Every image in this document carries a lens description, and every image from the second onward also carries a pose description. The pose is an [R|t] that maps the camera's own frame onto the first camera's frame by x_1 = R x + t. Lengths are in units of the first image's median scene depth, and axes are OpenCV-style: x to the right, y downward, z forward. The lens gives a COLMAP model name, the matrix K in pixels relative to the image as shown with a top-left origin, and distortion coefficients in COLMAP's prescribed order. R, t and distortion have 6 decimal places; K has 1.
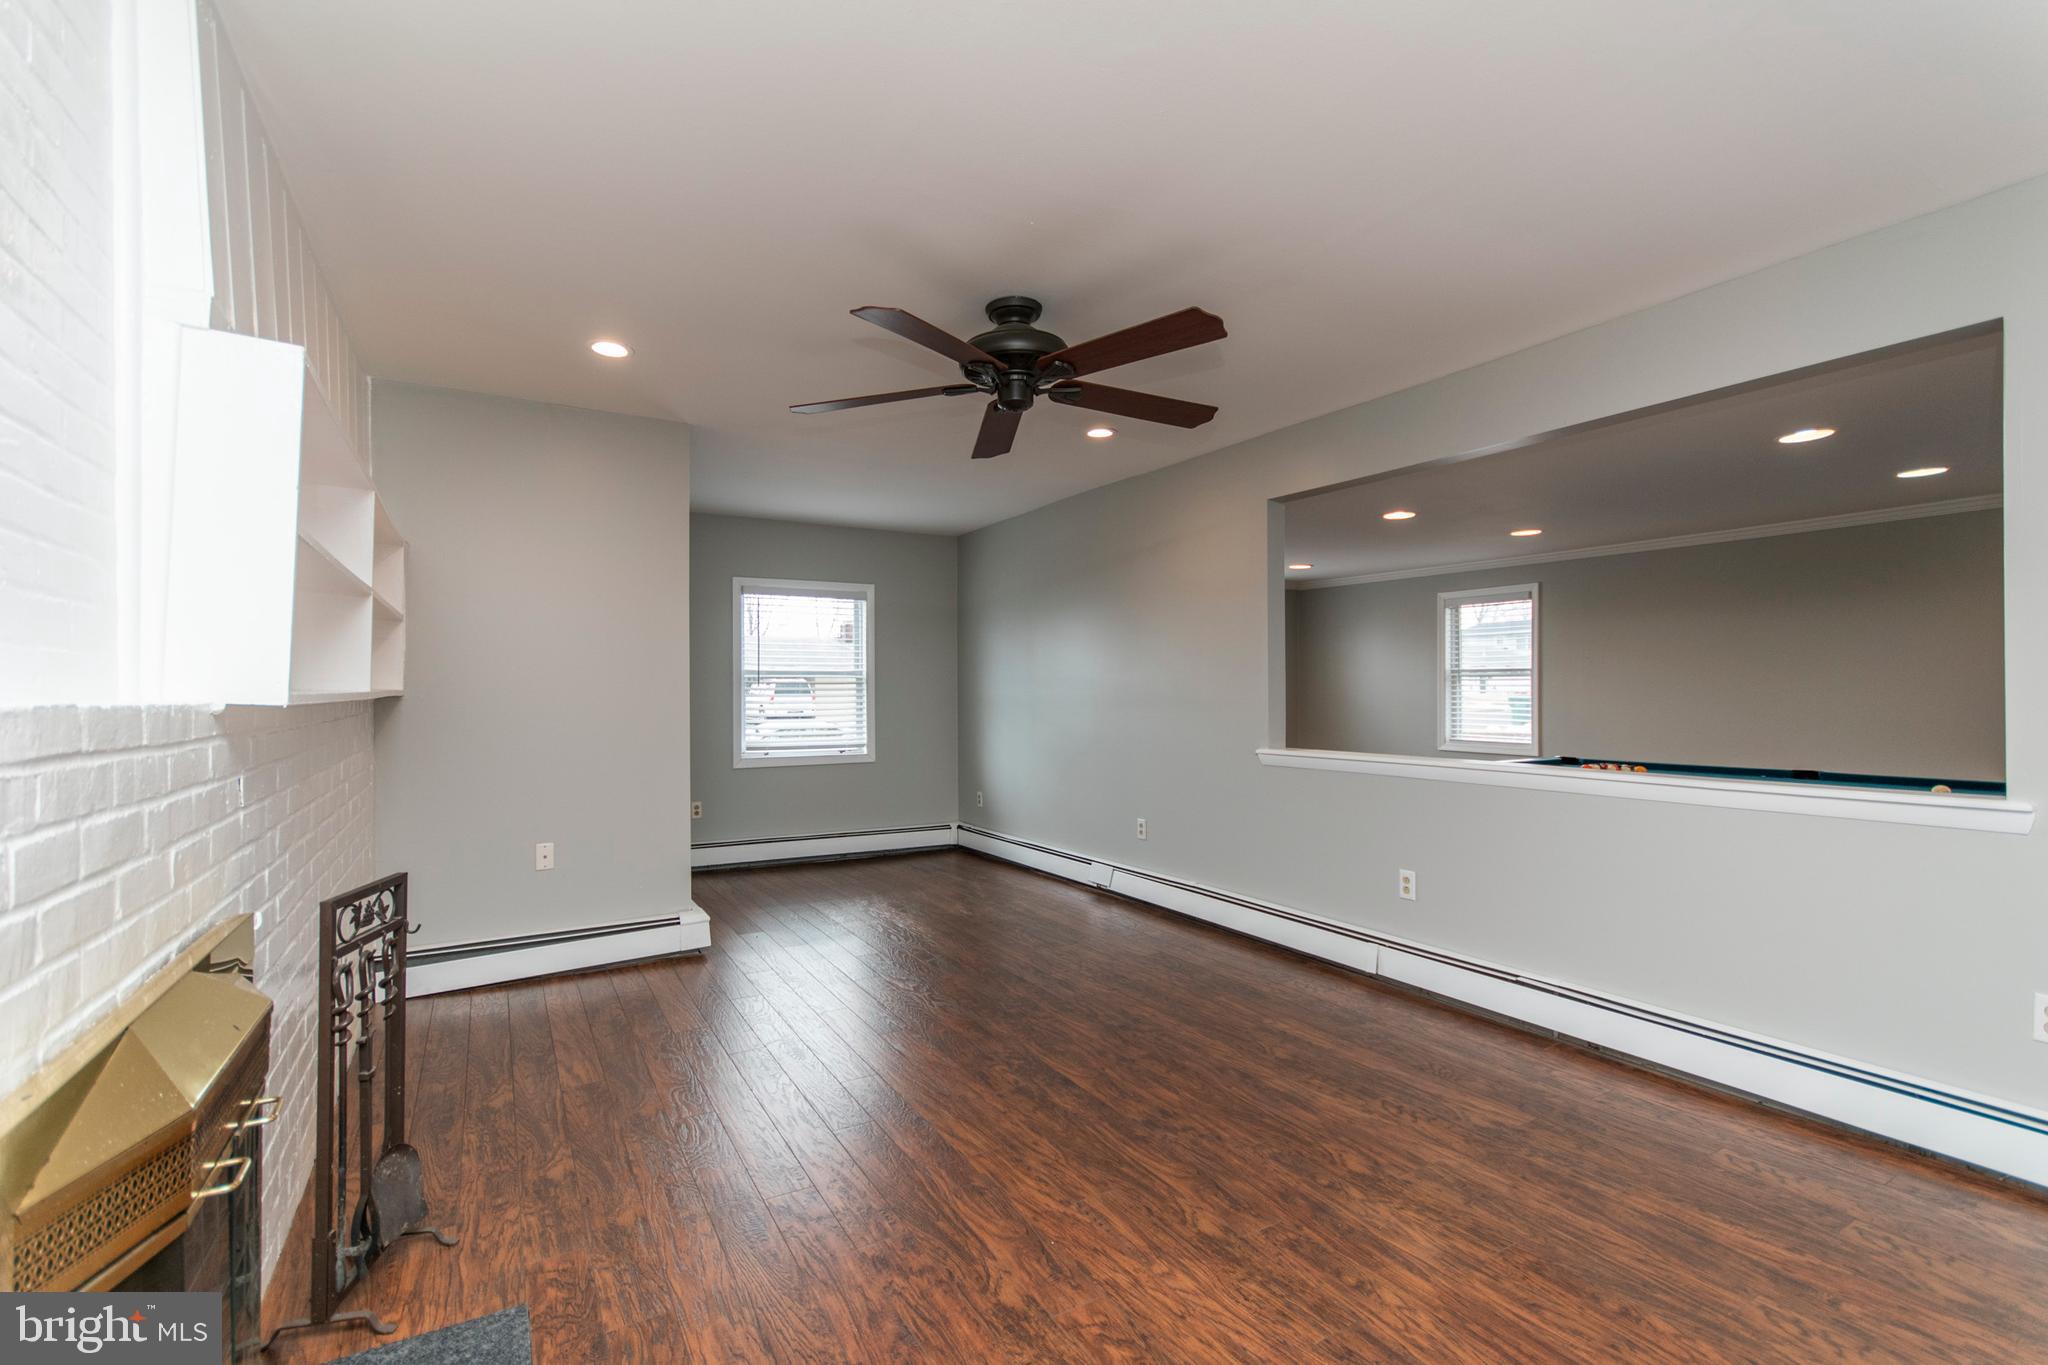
lens RADIAL K [[903.0, 0, 1006.4], [0, 903.0, 688.4], [0, 0, 1]] dist [0.006335, -0.002343]
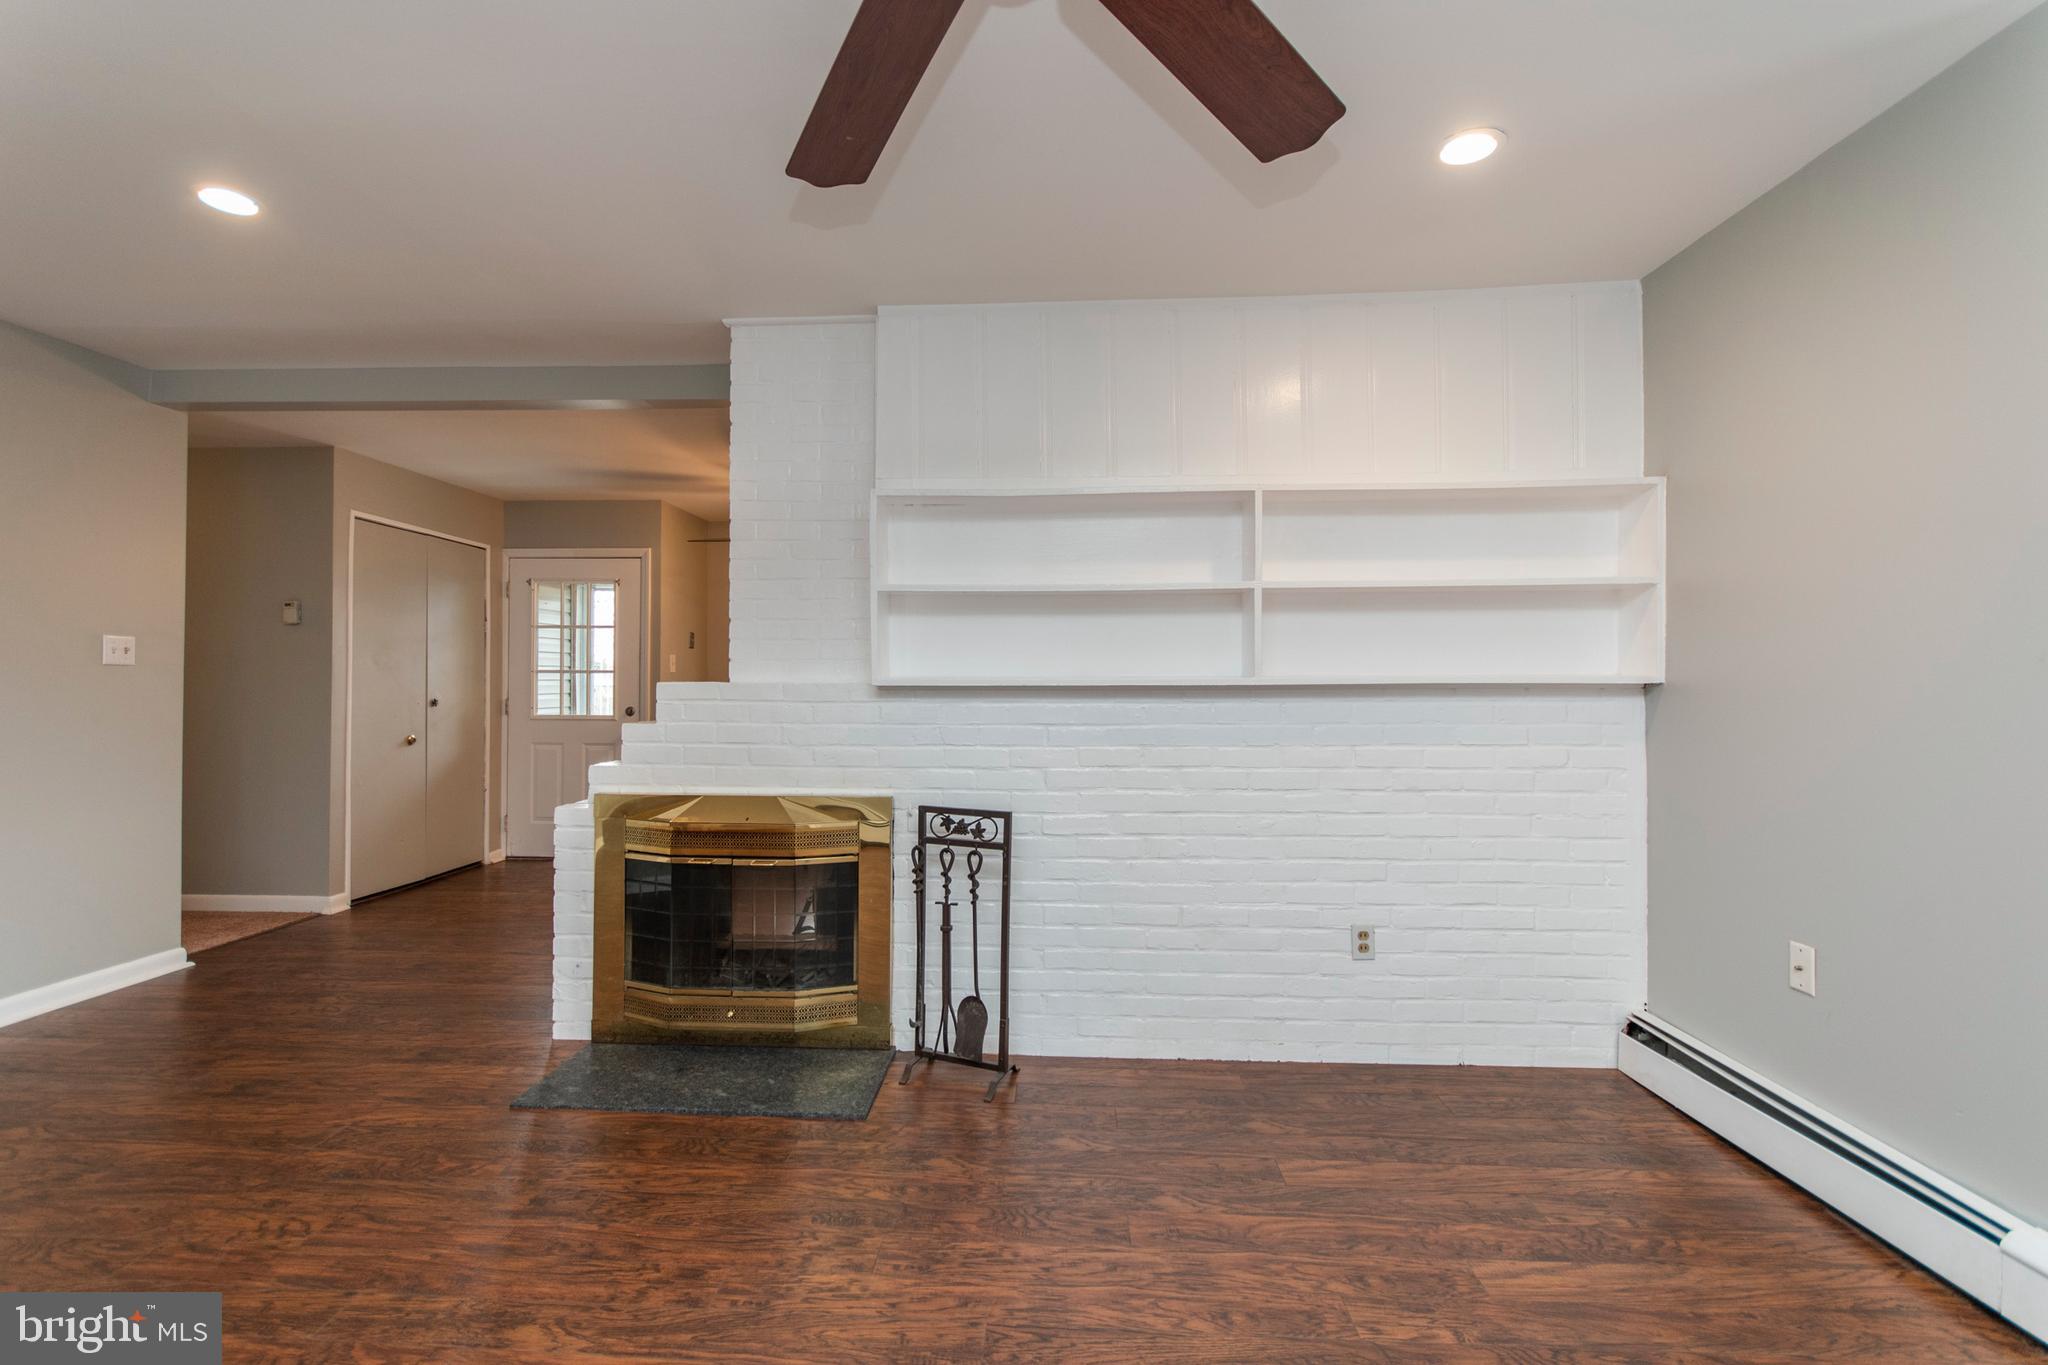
lens RADIAL K [[903.0, 0, 1010.4], [0, 903.0, 675.5], [0, 0, 1]] dist [0.006335, -0.002343]
pose [[-0.546287, -0.003620, -0.837590, 0.352925], [0.003567, 0.999972, -0.006648, 0.007070], [0.837590, -0.006619, -0.546259, 1.329362]]
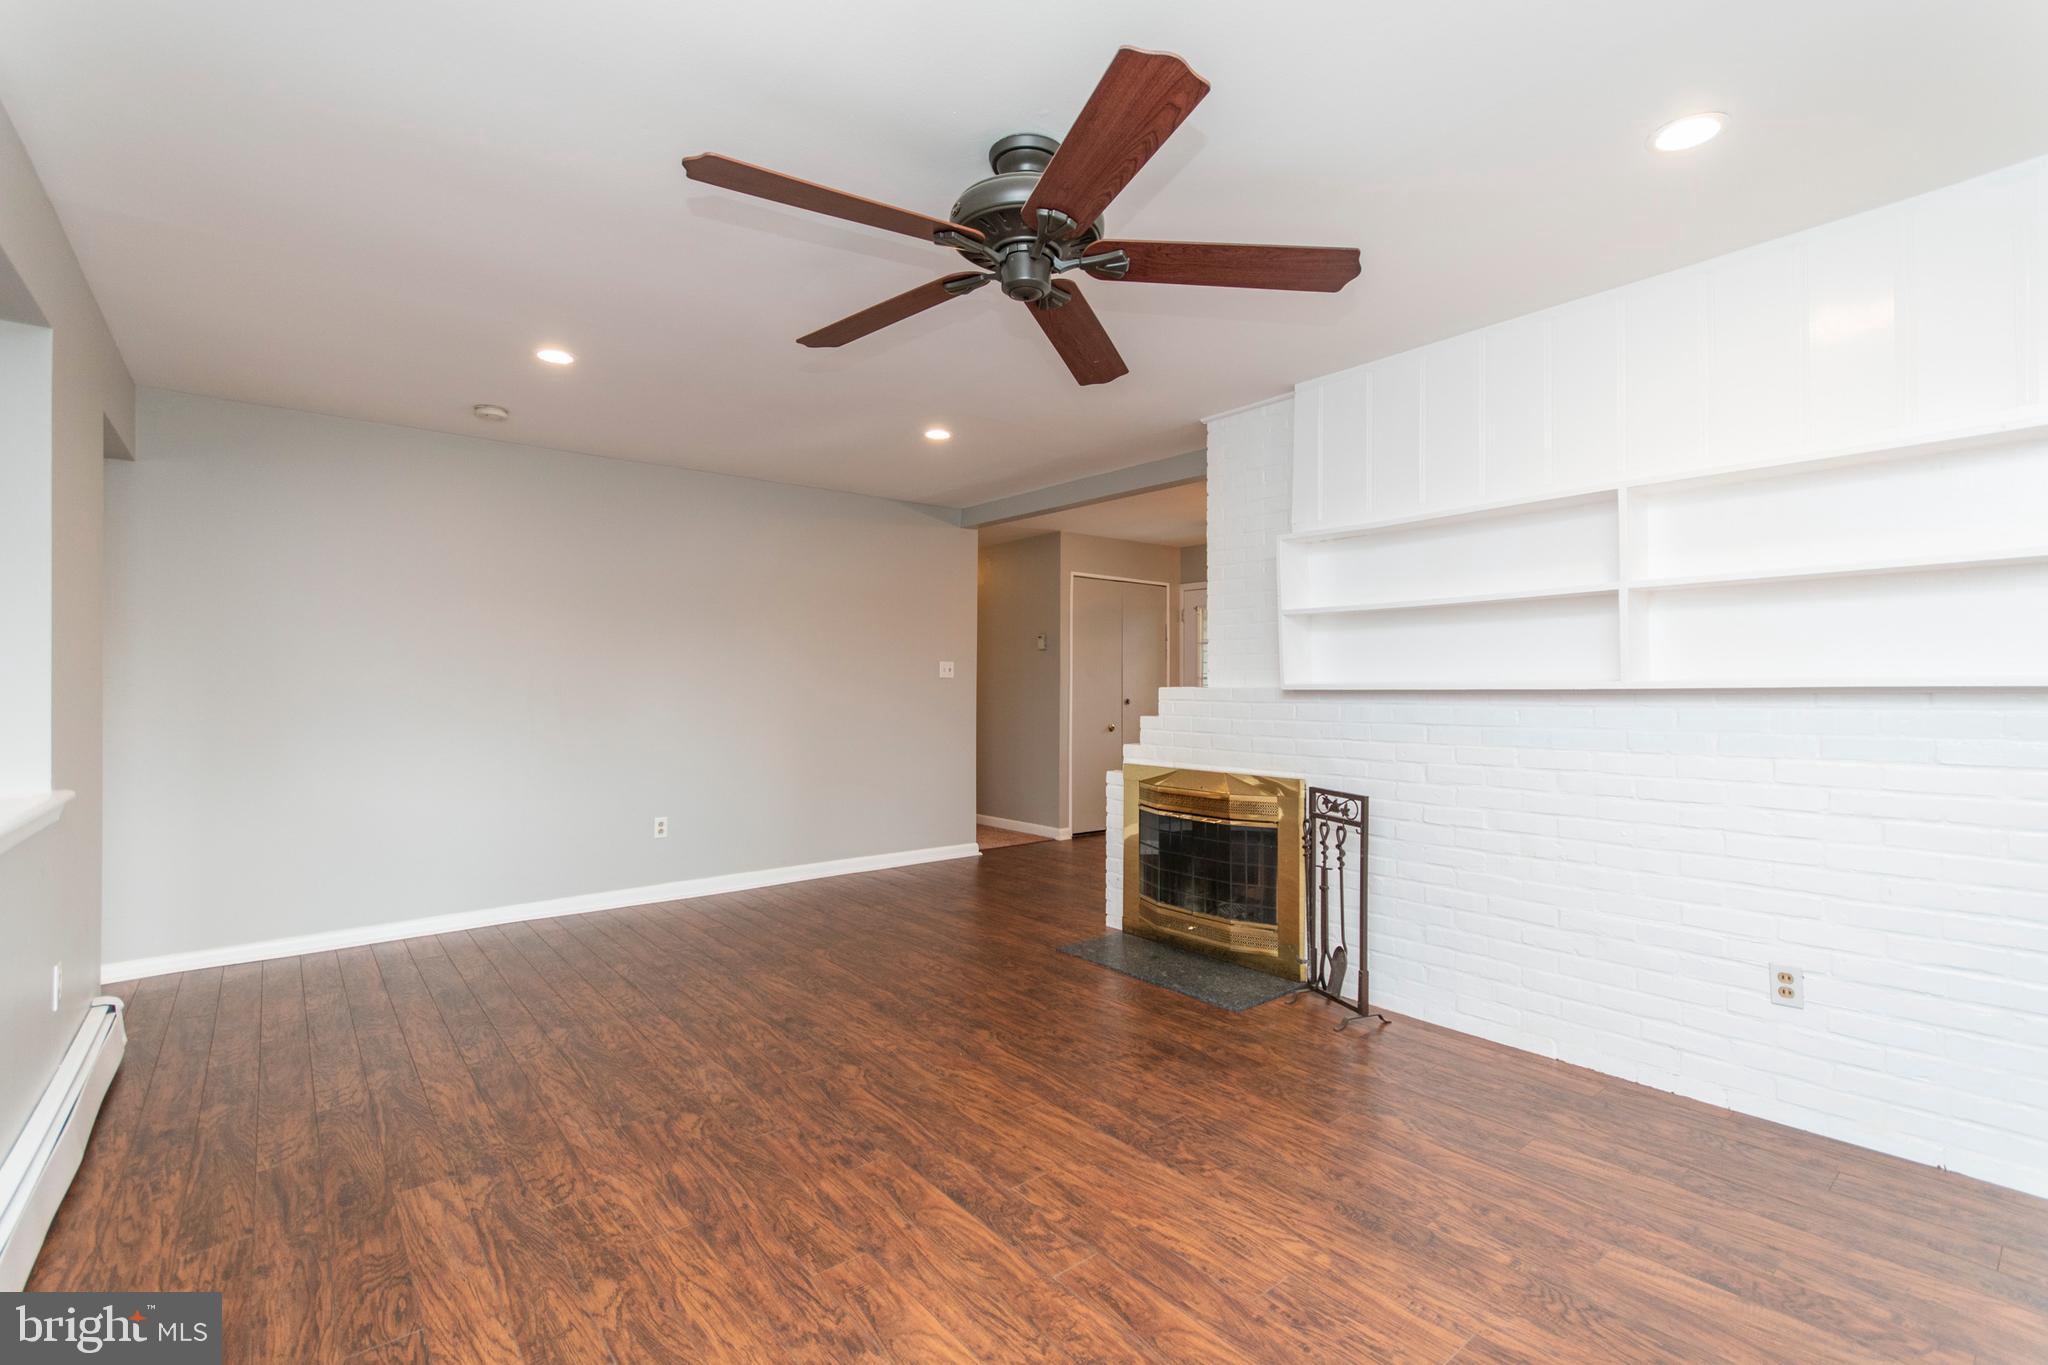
lens RADIAL K [[903.0, 0, 1022.2], [0, 903.0, 689.1], [0, 0, 1]] dist [0.006335, -0.002343]
pose [[-0.985798, 0.004660, -0.167871, 0.150487], [0.005038, 0.999986, -0.001827, 0.011042], [0.167860, -0.002646, -0.985807, 1.887189]]
